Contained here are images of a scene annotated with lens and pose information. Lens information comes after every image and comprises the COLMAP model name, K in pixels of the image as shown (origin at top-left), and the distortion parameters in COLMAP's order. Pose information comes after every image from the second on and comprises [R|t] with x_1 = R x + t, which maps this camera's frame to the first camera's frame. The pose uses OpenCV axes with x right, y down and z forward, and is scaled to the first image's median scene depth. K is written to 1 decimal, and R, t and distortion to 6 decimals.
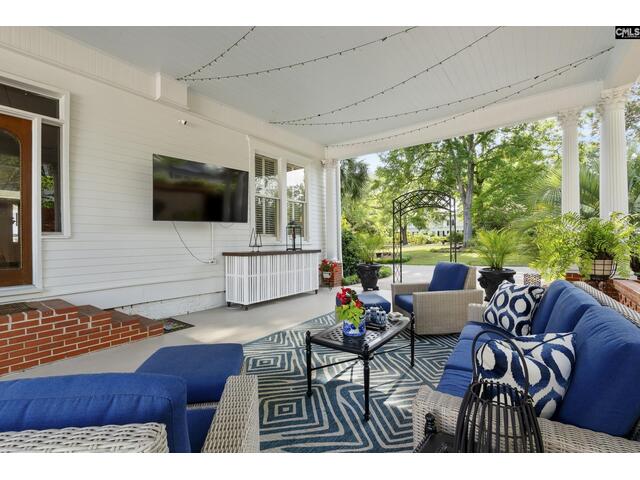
lens RADIAL K [[291.7, 0, 317.6], [0, 291.7, 235.6], [0, 0, 1]] dist [-0.000109, -0.000216]
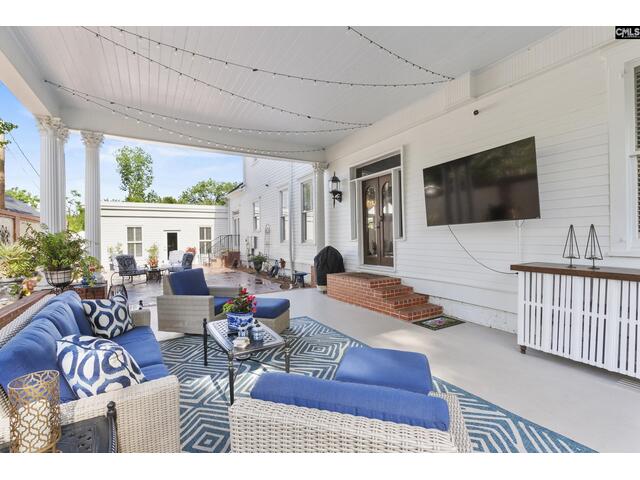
lens RADIAL K [[291.7, 0, 317.6], [0, 291.7, 235.6], [0, 0, 1]] dist [-0.000109, -0.000216]
pose [[-0.391359, 0.013644, -0.920137, 0.790871], [0.028956, 0.999578, 0.002506, -0.037515], [0.919782, -0.025663, -0.391589, 1.254354]]
